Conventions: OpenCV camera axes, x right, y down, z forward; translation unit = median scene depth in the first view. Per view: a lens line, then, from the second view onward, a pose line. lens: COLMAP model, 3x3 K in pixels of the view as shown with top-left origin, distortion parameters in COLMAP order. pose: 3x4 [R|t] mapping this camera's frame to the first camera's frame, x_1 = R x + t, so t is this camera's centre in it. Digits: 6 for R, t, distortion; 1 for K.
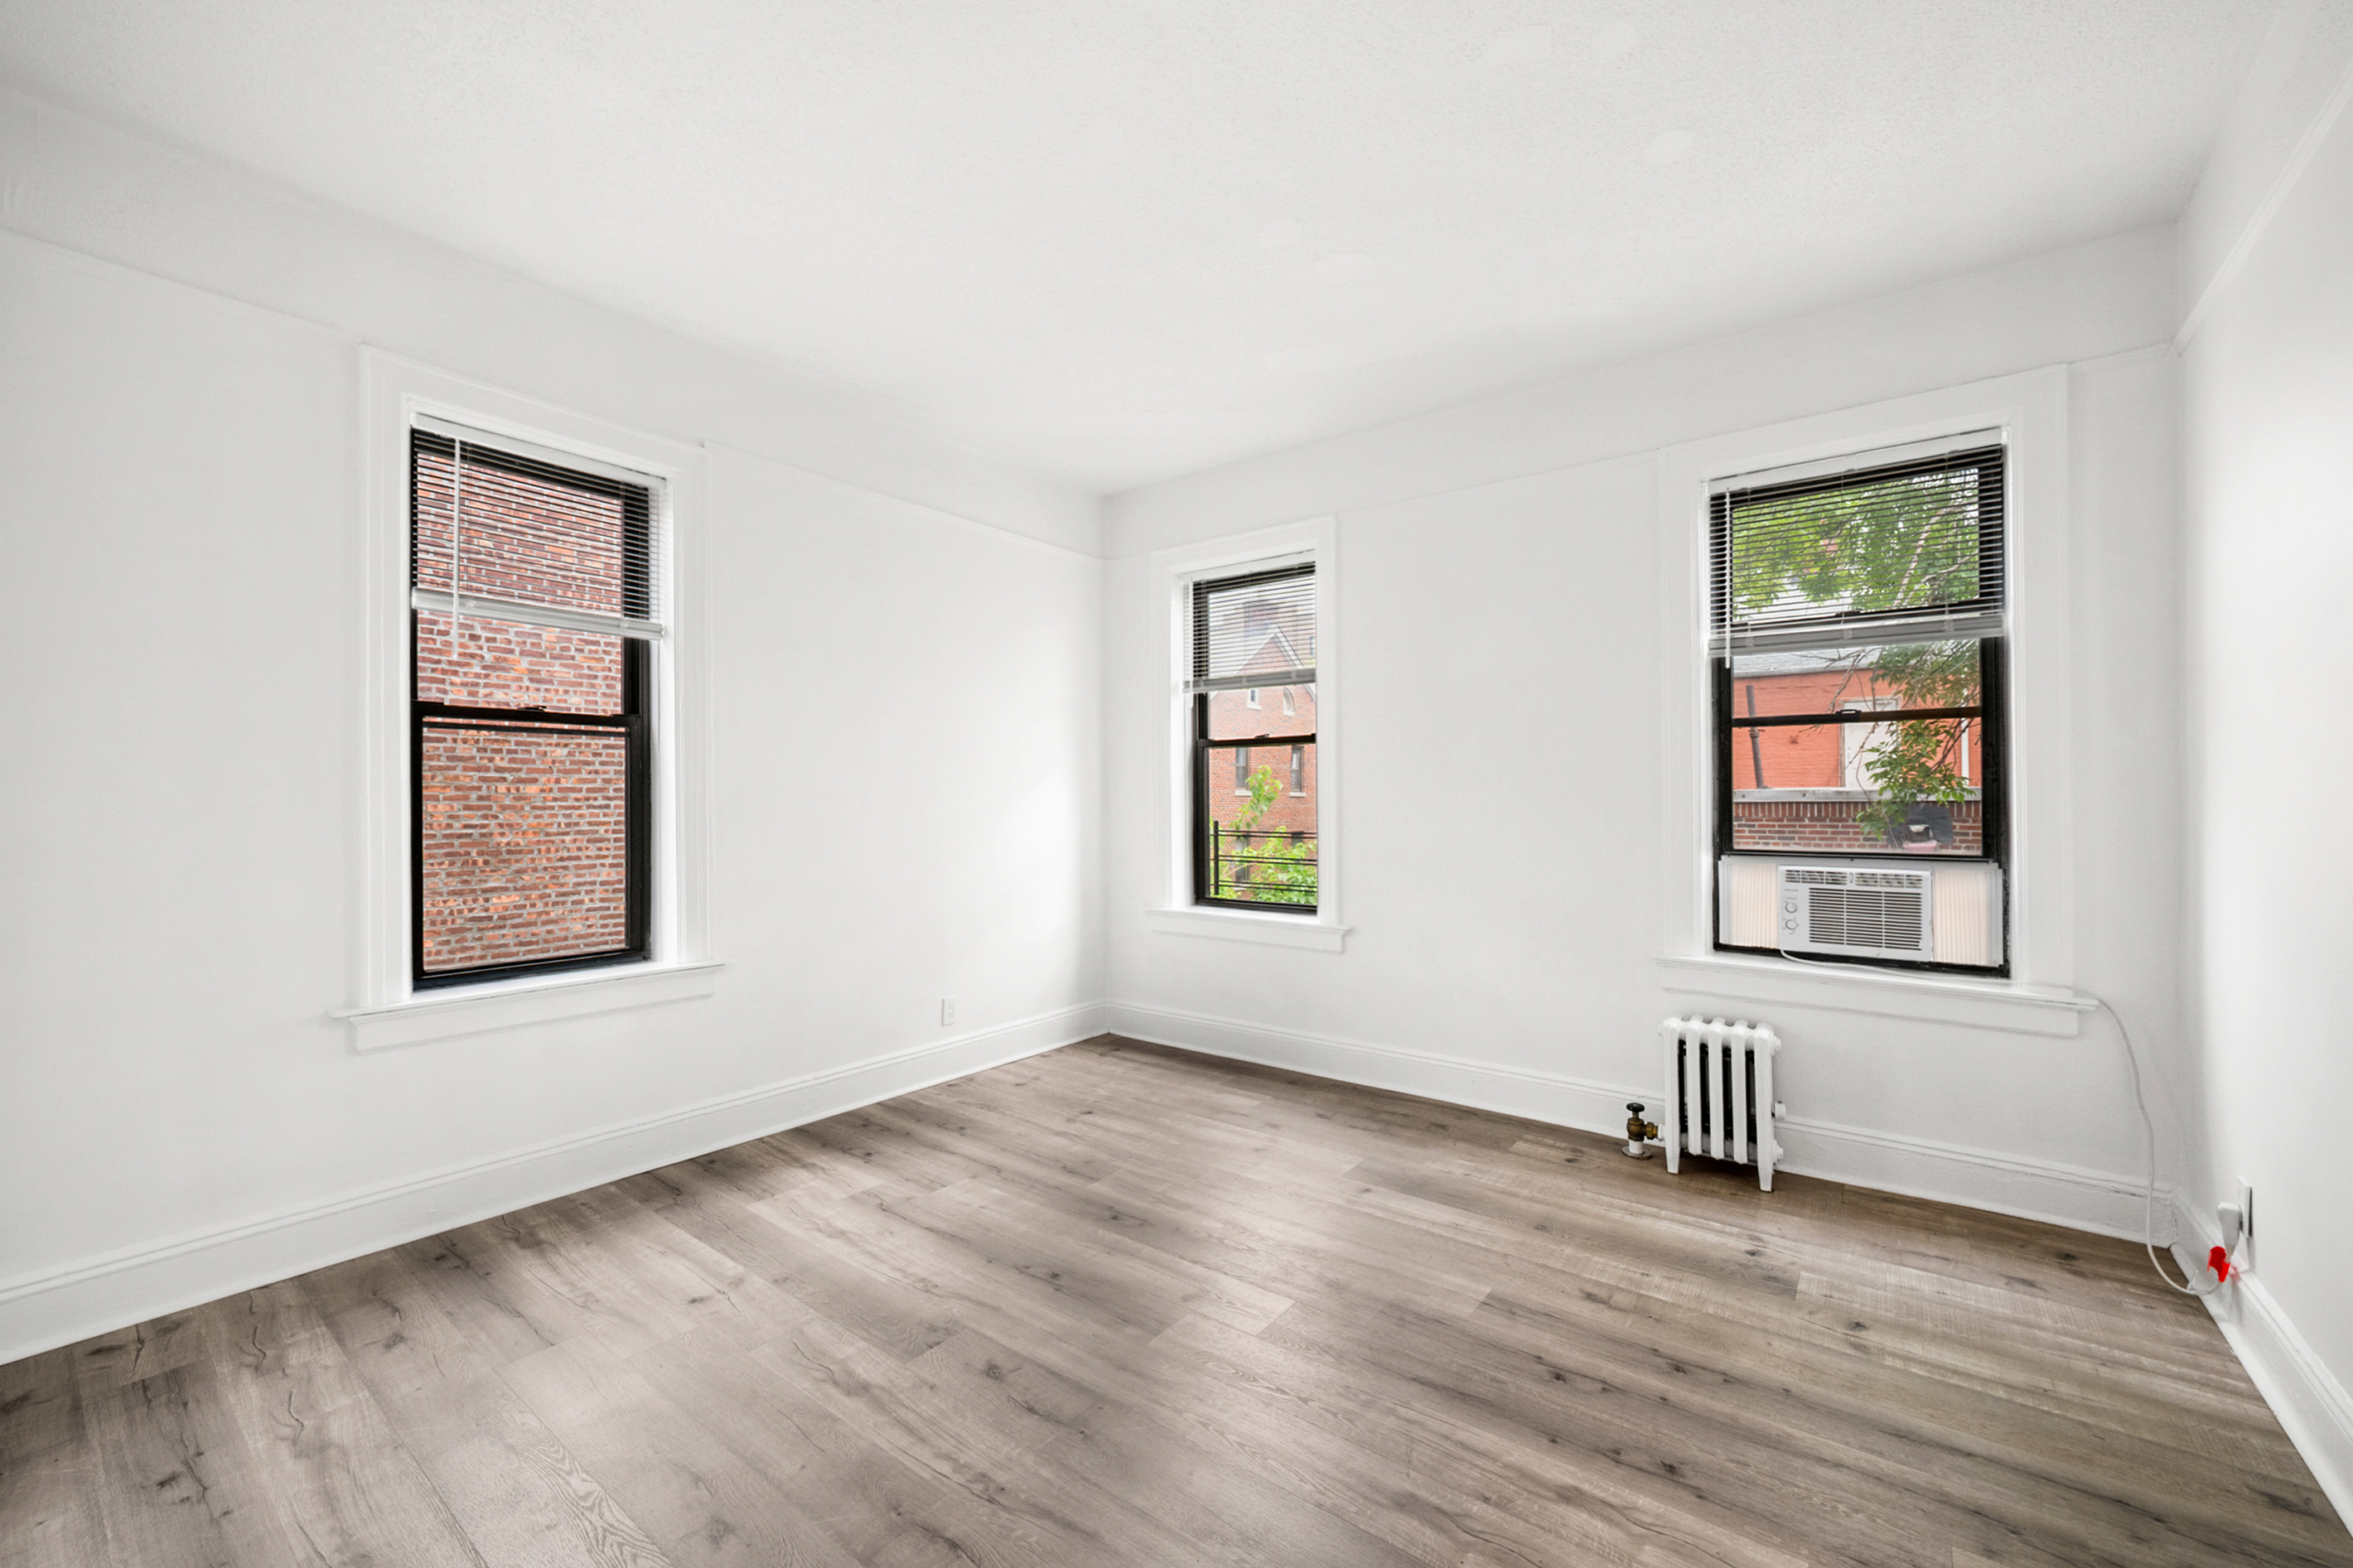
lens RADIAL K [[924.2, 0, 1183.7], [0, 924.2, 793.1], [0, 0, 1]] dist [0.000301, 0.000407]
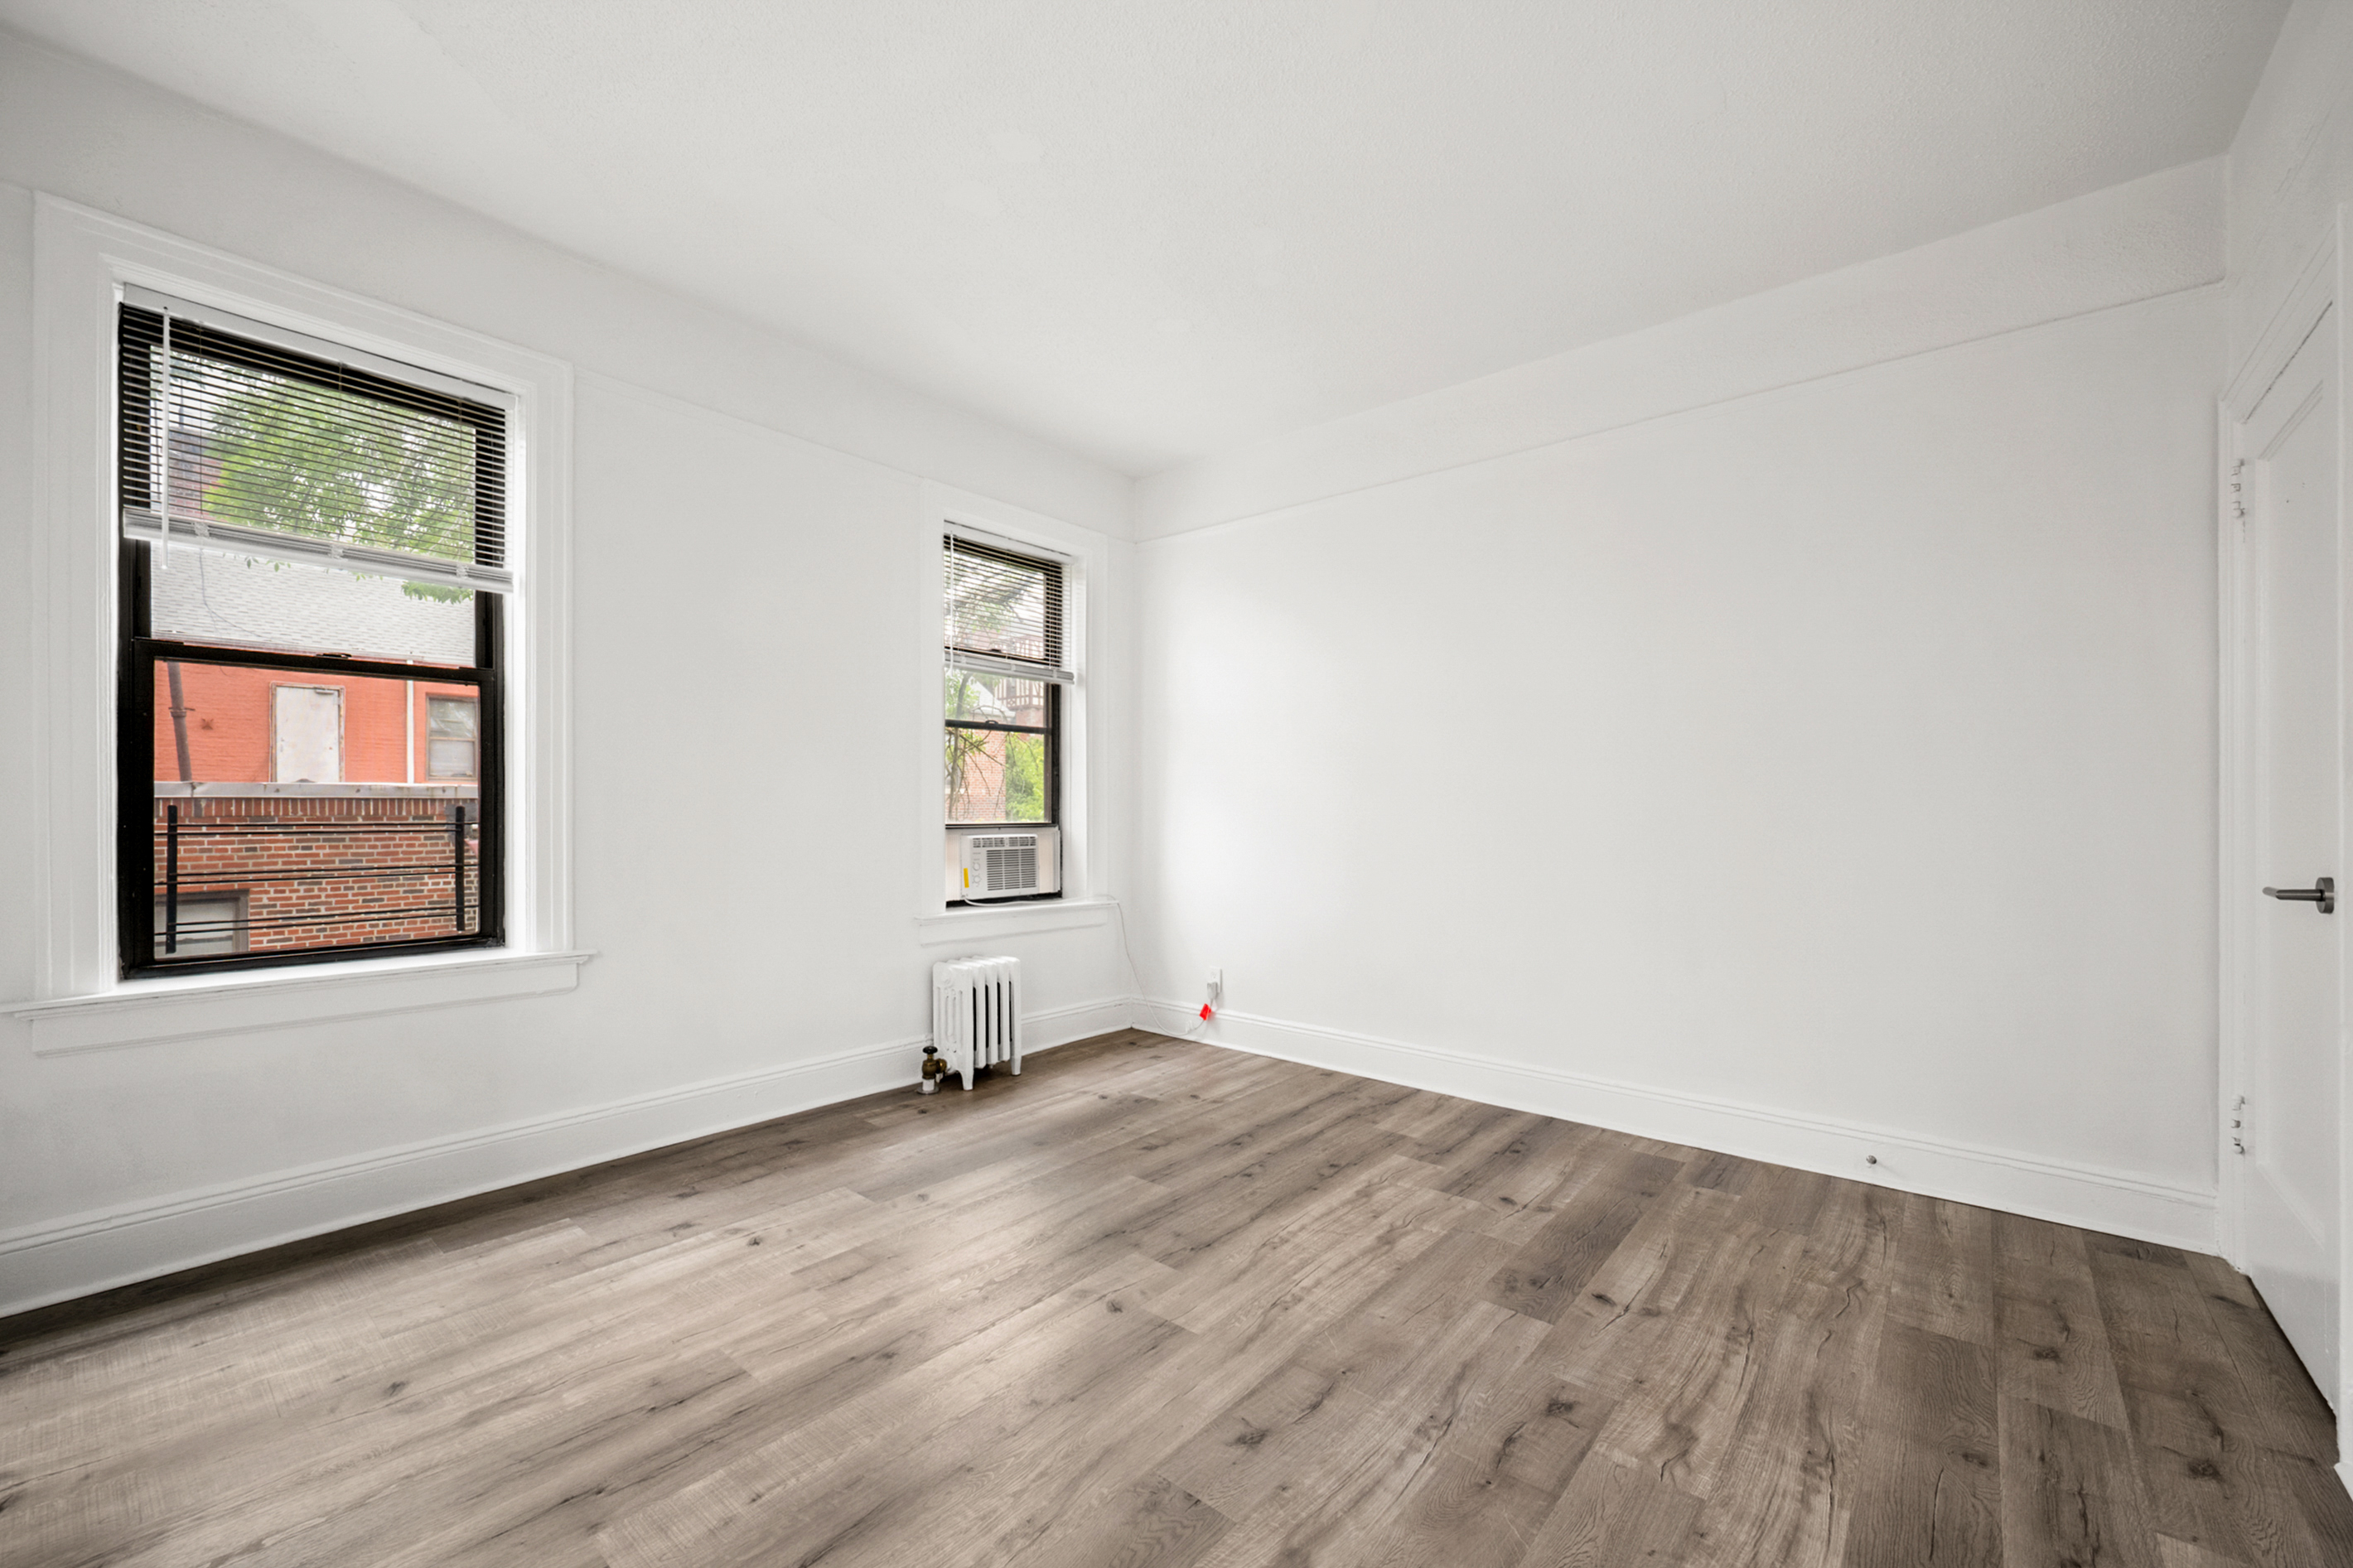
lens RADIAL K [[924.2, 0, 1183.7], [0, 924.2, 793.1], [0, 0, 1]] dist [0.000301, 0.000407]
pose [[0.064286, 0.016353, 0.997798, -0.668032], [-0.011800, 0.999808, -0.015626, 0.037678], [-0.997862, -0.010770, 0.064467, 0.645164]]
